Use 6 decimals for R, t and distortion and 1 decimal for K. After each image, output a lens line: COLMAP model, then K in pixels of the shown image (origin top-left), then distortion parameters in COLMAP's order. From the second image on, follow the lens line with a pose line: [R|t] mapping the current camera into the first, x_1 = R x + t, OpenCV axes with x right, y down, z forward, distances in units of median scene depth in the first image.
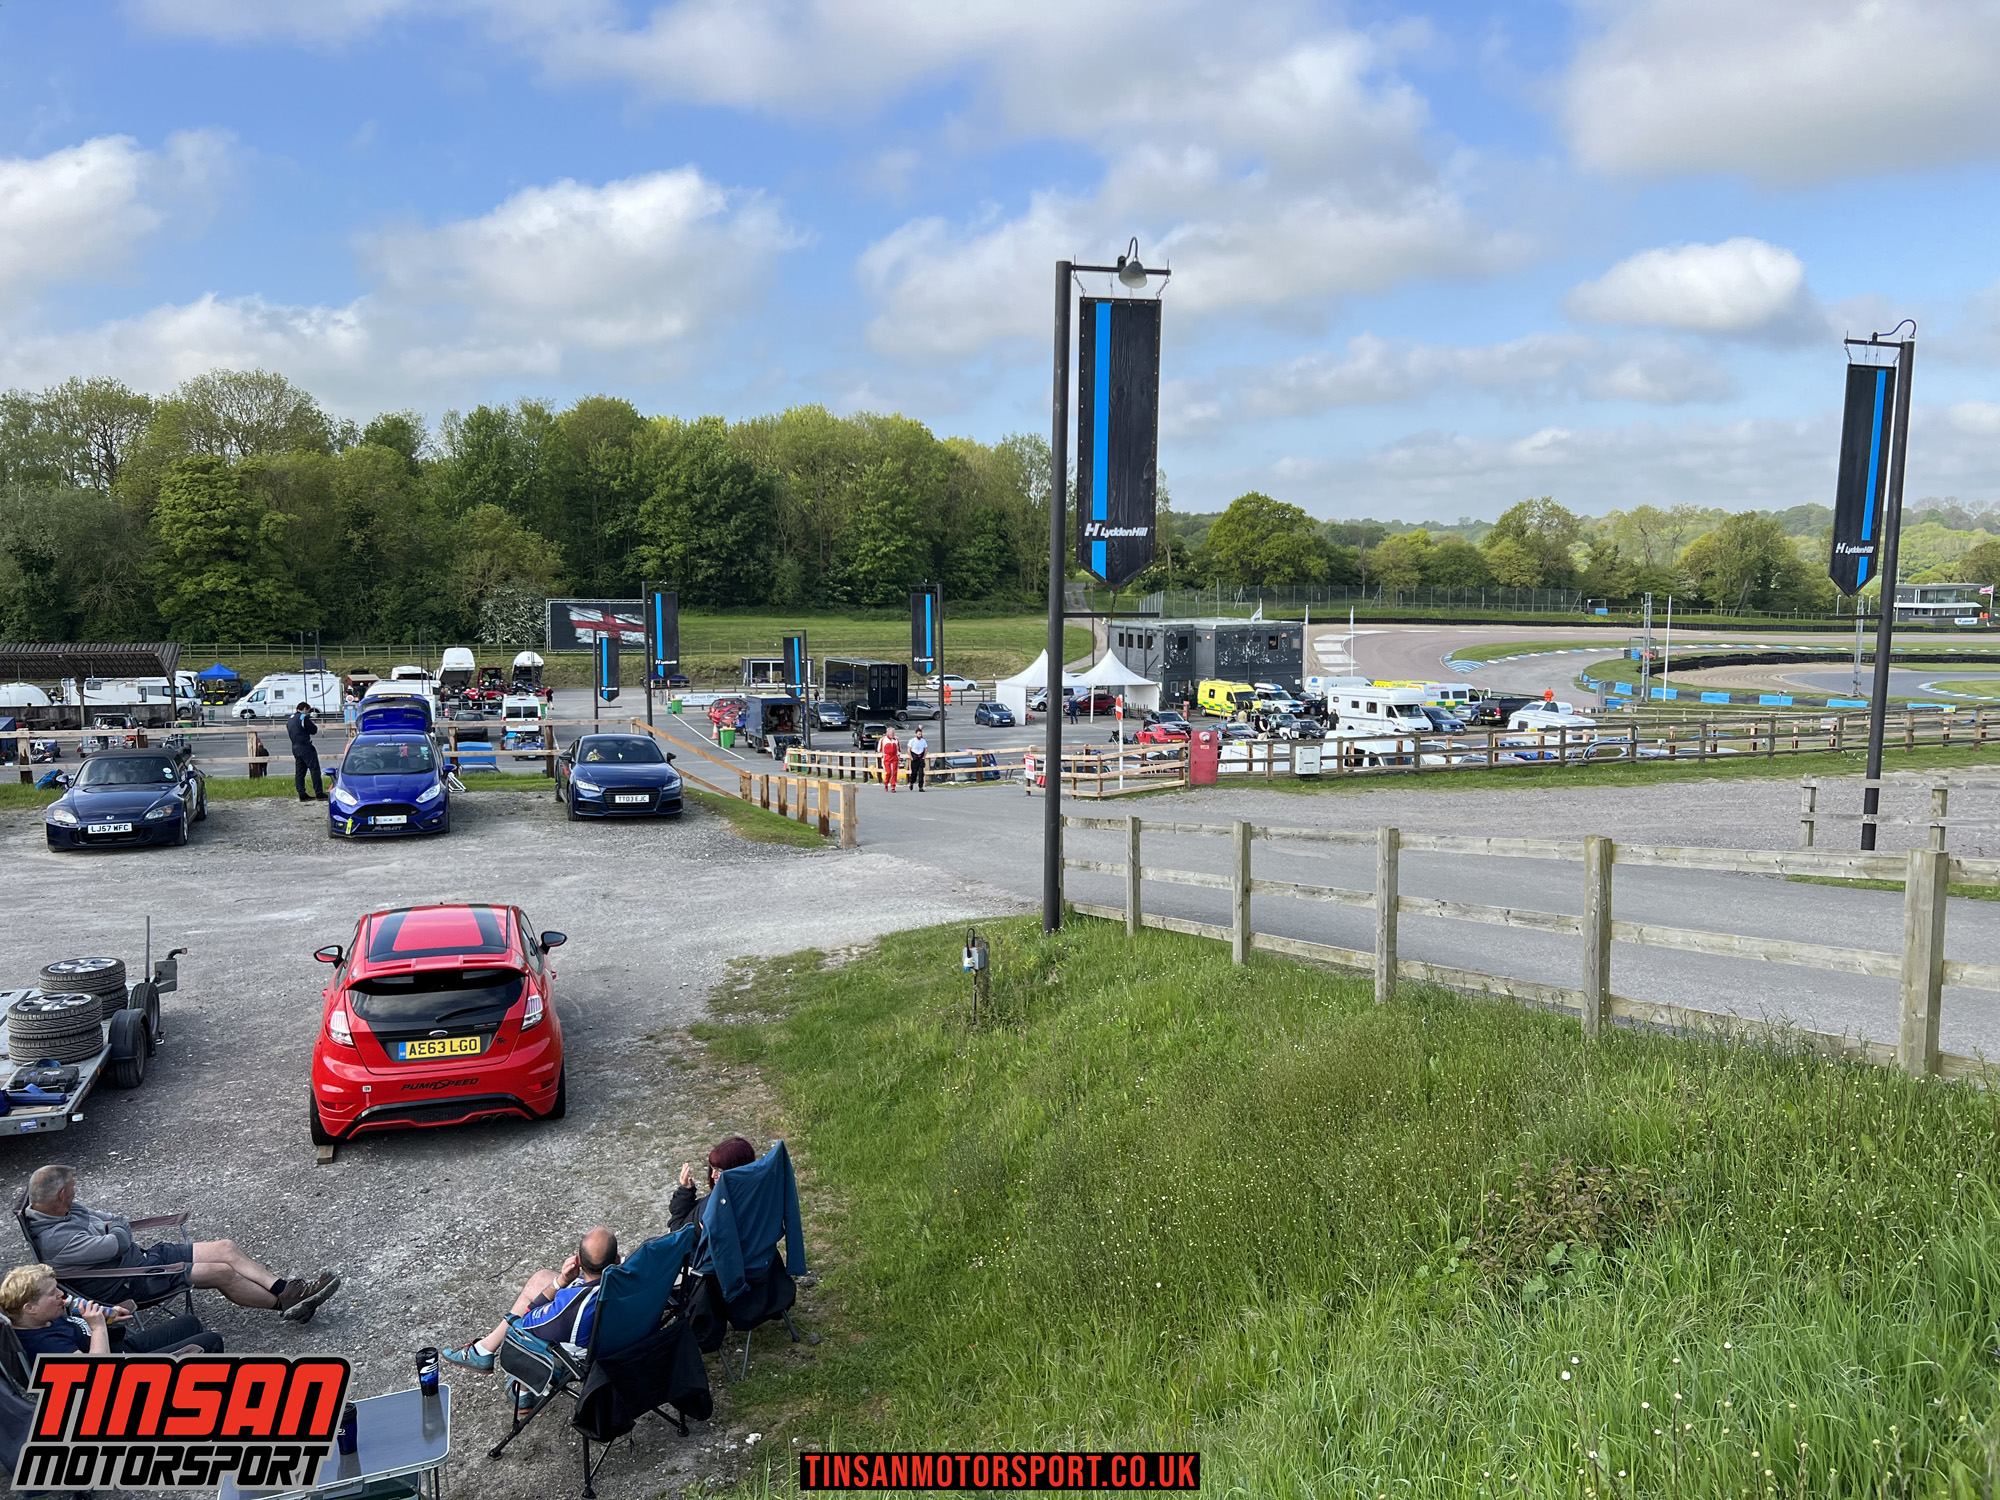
lens RADIAL K [[1491.1, 0, 1019.3], [0, 1491.1, 736.9], [0, 0, 1]] dist [0.056923, -0.063933]
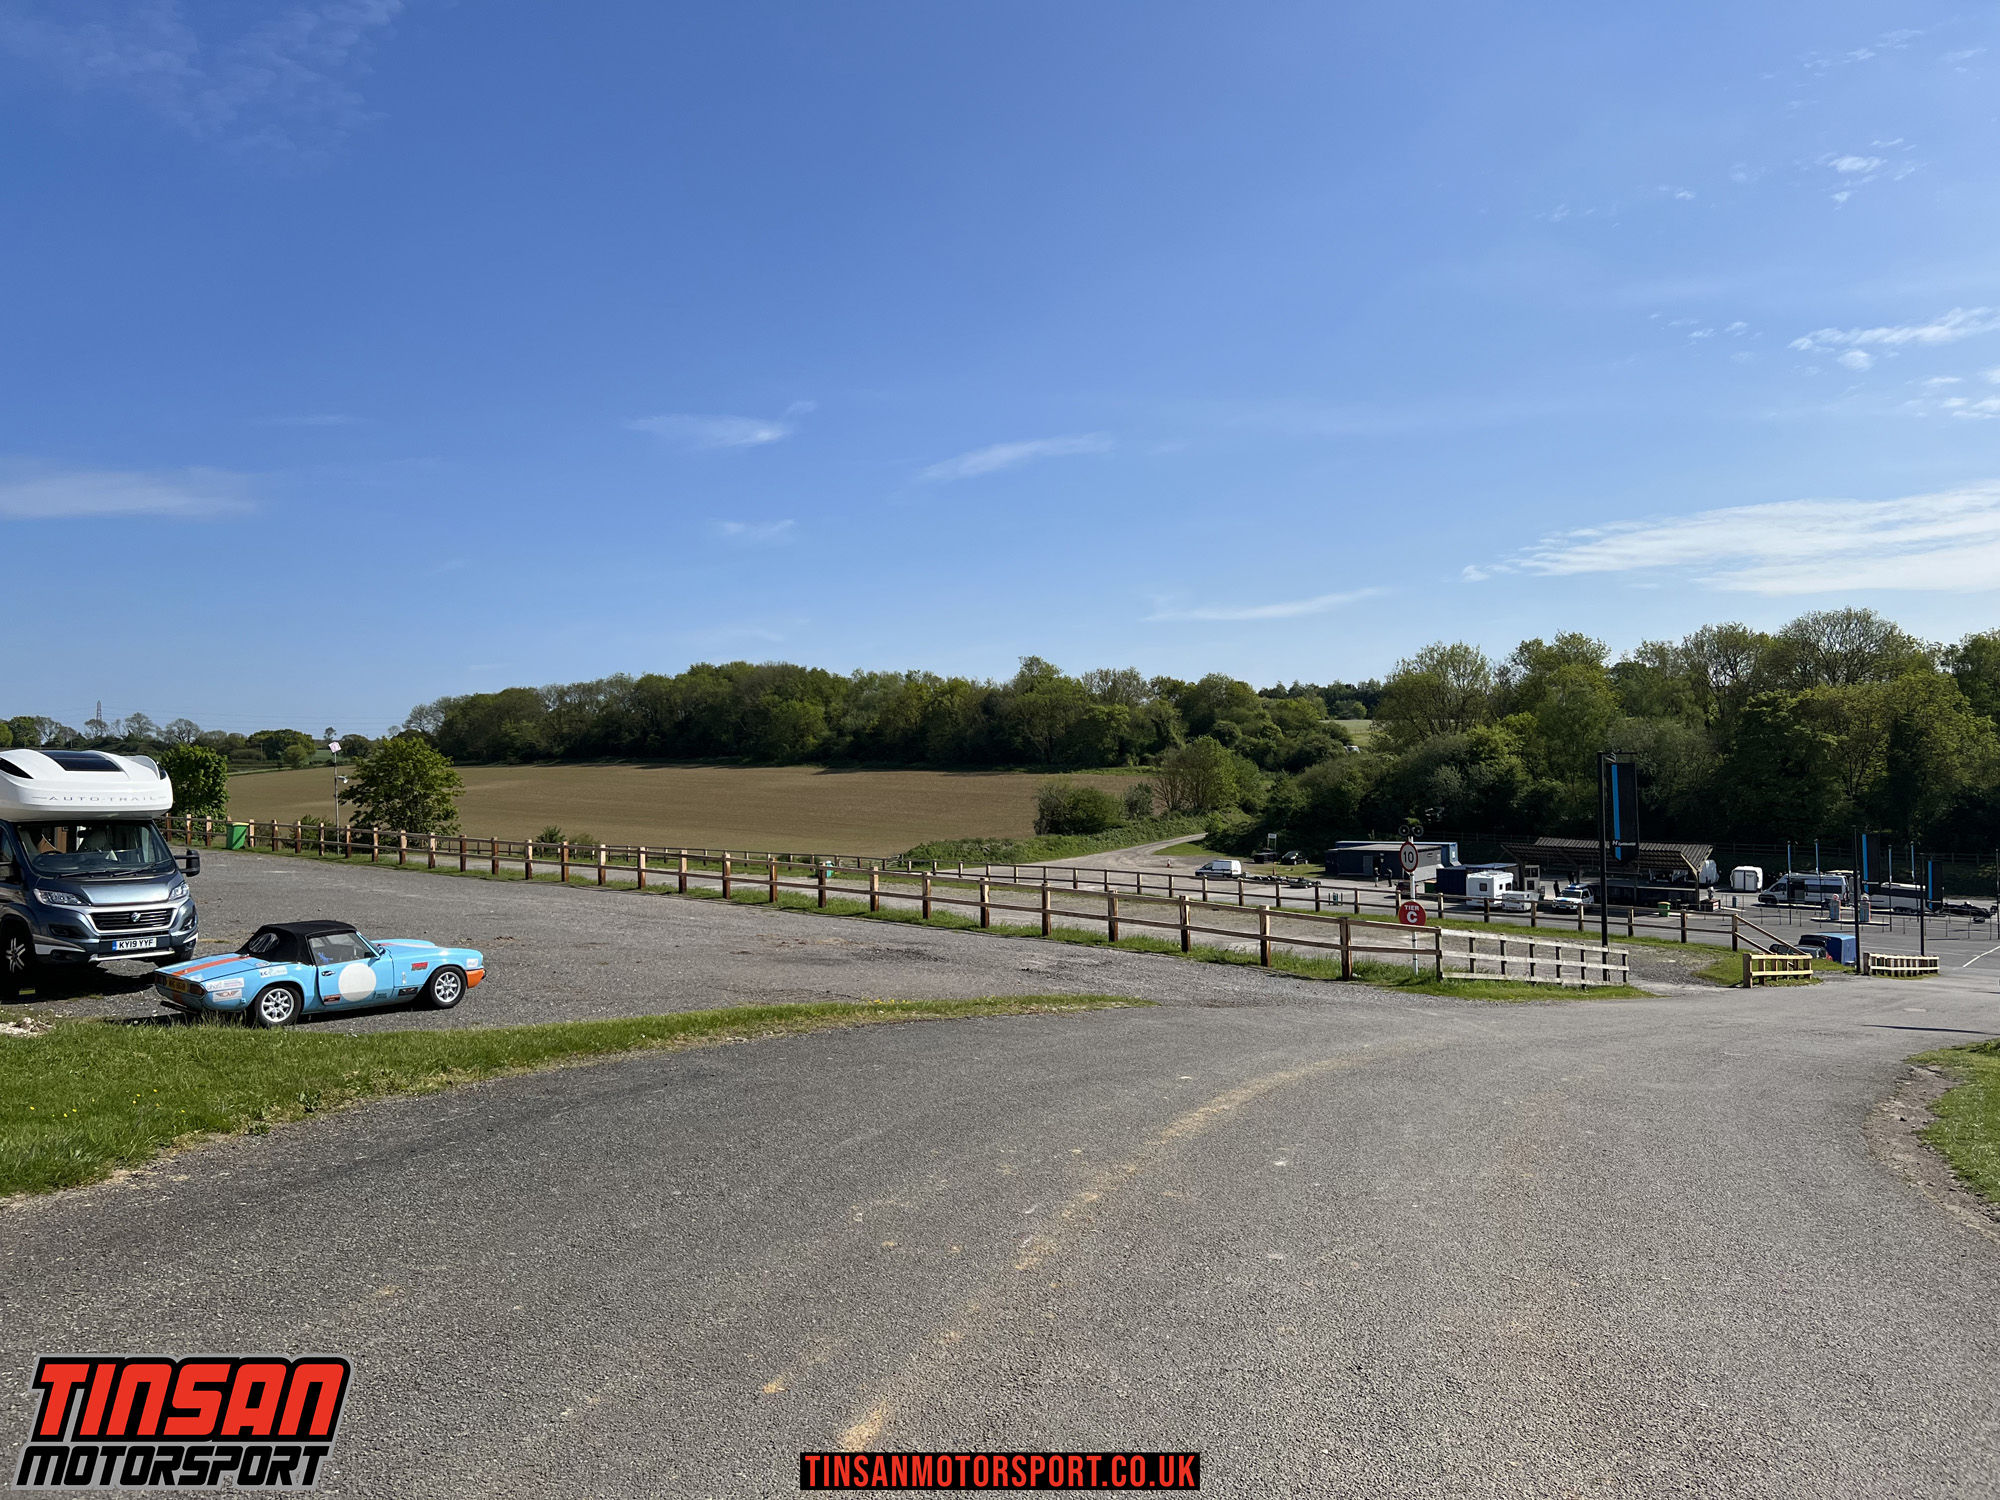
lens RADIAL K [[1491.1, 0, 973.4], [0, 1491.1, 711.8], [0, 0, 1]] dist [0.056923, -0.063933]
pose [[0.487261, -0.033787, -0.872602, 0.220080], [-0.088785, 0.992156, -0.087994, -0.003267], [0.868731, 0.120350, 0.480439, -0.162329]]
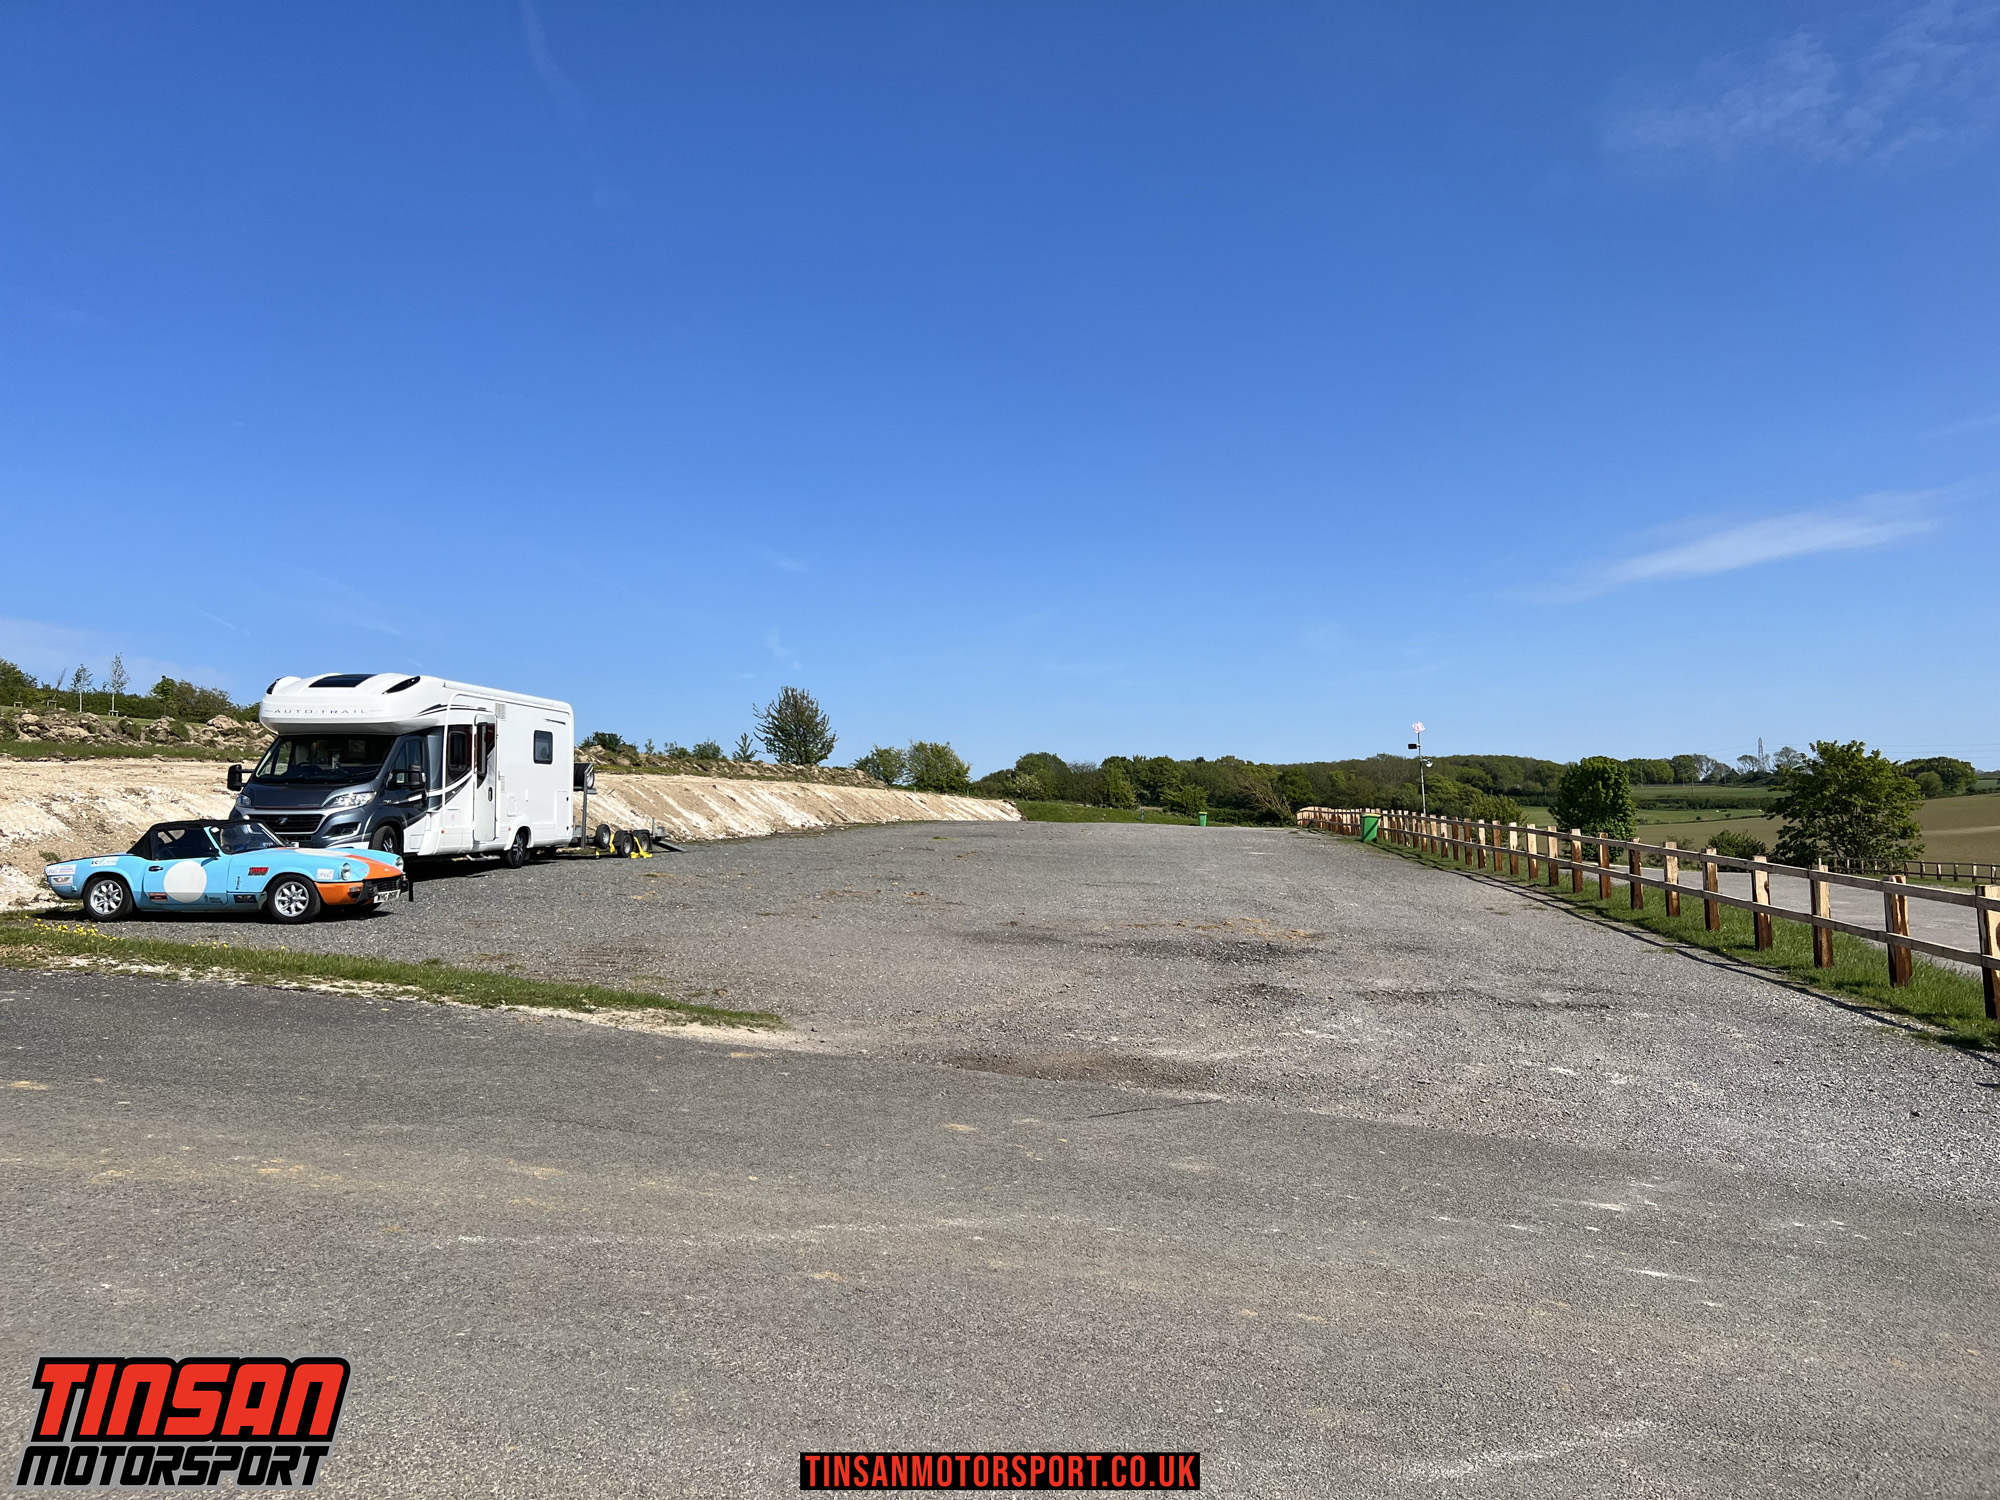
lens RADIAL K [[1491.1, 0, 1006.2], [0, 1491.1, 740.4], [0, 0, 1]] dist [0.056923, -0.063933]
pose [[-0.476561, -0.039028, -0.878275, 0.128577], [-0.077615, 0.996981, -0.002188, -0.002085], [0.875709, 0.067124, -0.478151, -0.008048]]
